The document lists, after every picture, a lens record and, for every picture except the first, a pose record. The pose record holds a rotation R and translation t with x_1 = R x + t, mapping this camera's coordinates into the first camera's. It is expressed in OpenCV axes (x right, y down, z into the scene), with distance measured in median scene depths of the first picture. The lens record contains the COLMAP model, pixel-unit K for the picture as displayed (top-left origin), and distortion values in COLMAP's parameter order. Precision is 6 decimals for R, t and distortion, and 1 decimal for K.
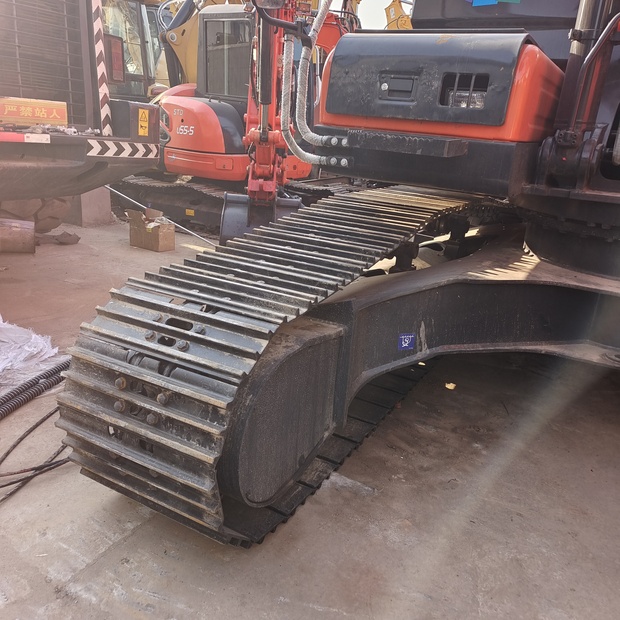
lens RADIAL K [[561.3, 0, 310.8], [0, 561.3, 309.9], [0, 0, 1]] dist [0.053656, 0.000000]
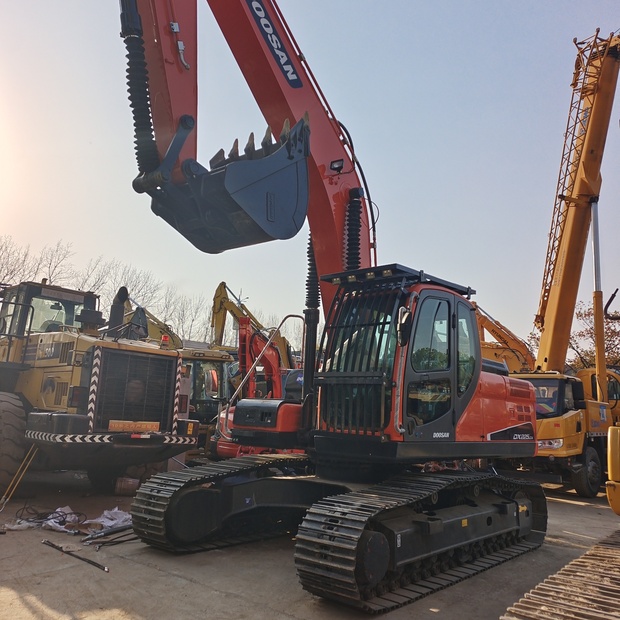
lens RADIAL K [[561.3, 0, 310.6], [0, 561.3, 310.4], [0, 0, 1]] dist [0.053656, 0.000000]
pose [[0.982586, -0.059022, -0.176185, 0.668943], [-0.036367, 0.868780, -0.493861, 0.398217], [0.182214, 0.491669, 0.851504, -1.195218]]
